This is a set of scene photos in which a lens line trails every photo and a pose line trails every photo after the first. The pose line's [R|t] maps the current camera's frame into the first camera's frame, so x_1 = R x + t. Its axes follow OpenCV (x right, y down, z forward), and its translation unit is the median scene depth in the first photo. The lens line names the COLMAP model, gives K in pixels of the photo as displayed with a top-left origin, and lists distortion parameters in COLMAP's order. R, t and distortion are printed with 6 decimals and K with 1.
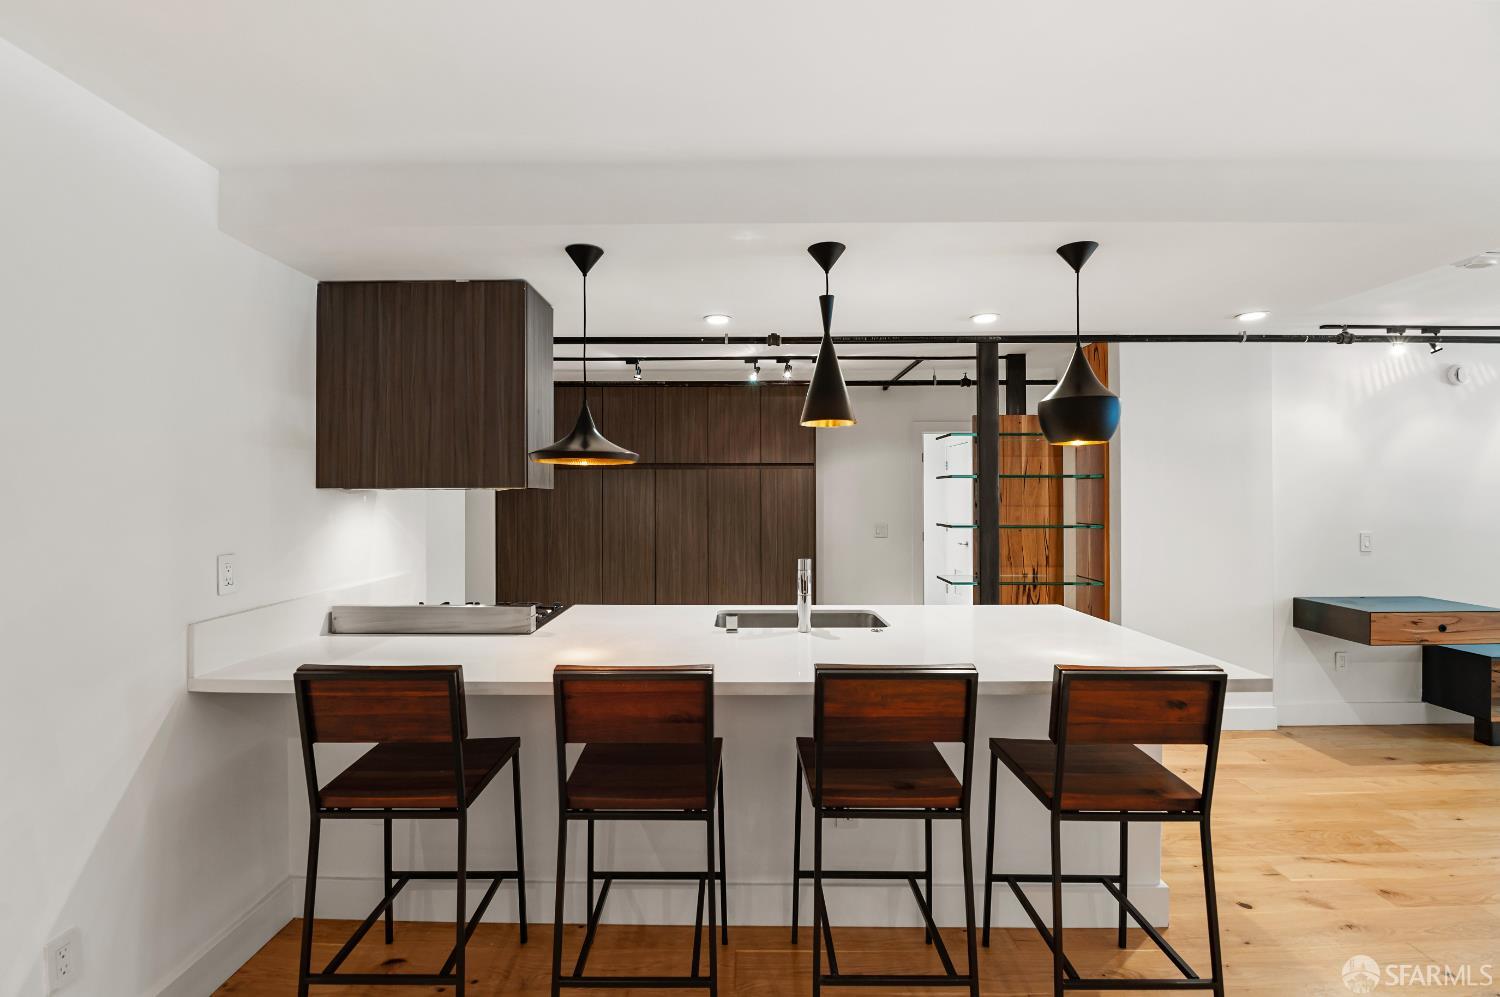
lens RADIAL K [[655.8, 0, 736.3], [0, 655.8, 494.1], [0, 0, 1]] dist [-0.014678, -0.000889]
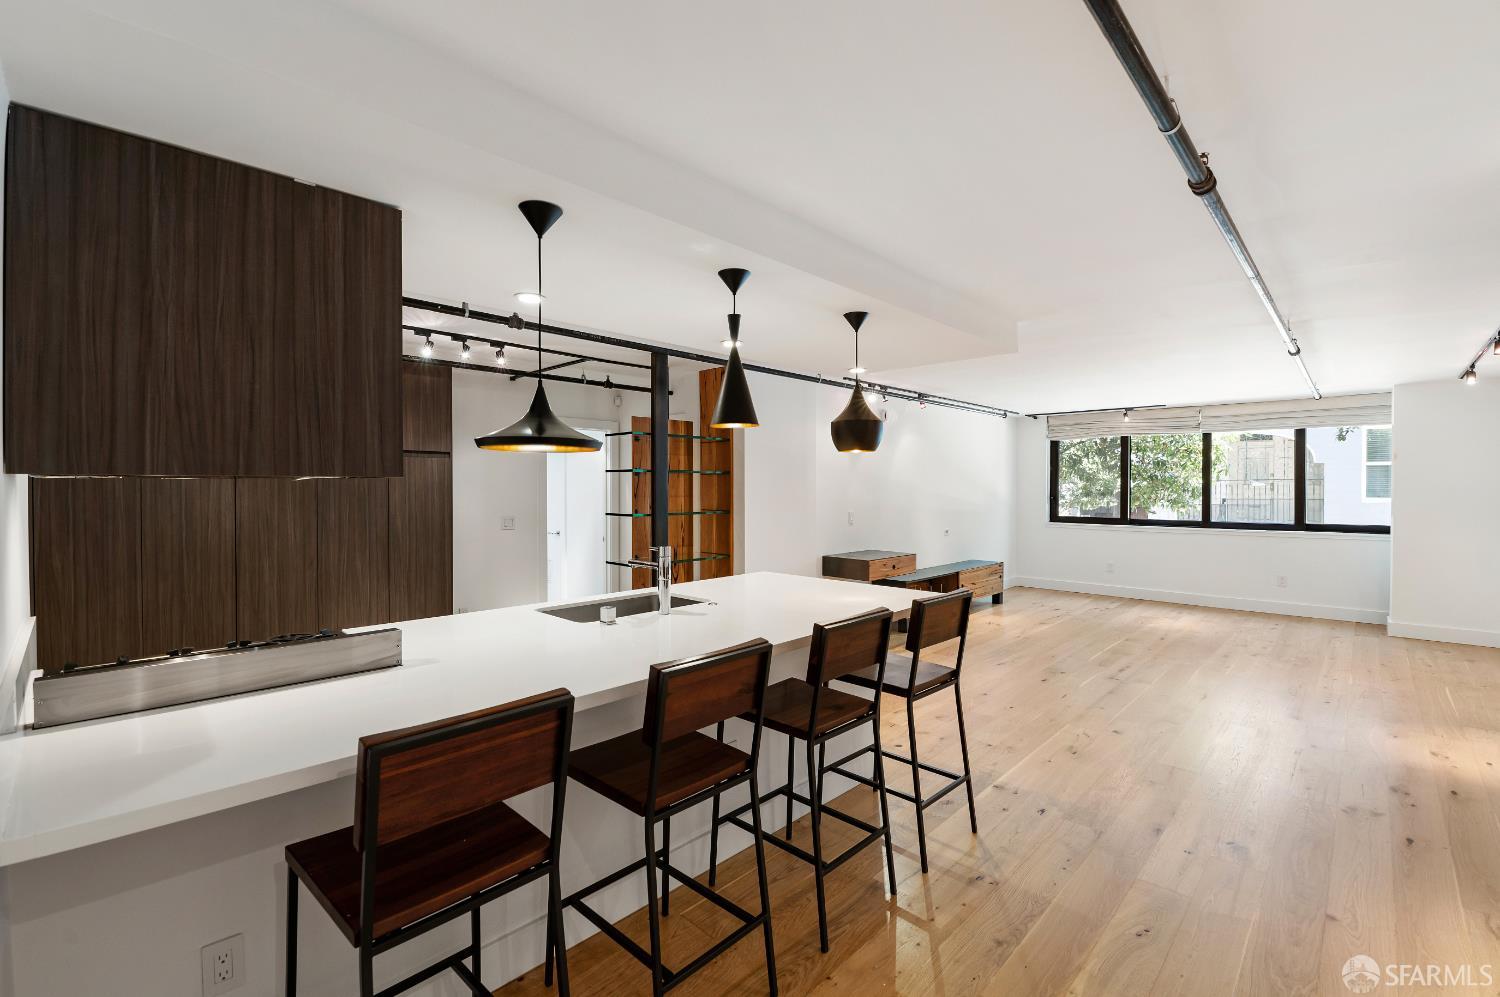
lens RADIAL K [[655.8, 0, 736.3], [0, 655.8, 494.1], [0, 0, 1]] dist [-0.014678, -0.000889]
pose [[0.687893, -0.005434, 0.725791, -0.599630], [-0.004417, 0.999922, 0.011672, -0.000689], [-0.725798, -0.011235, 0.687816, 0.172815]]
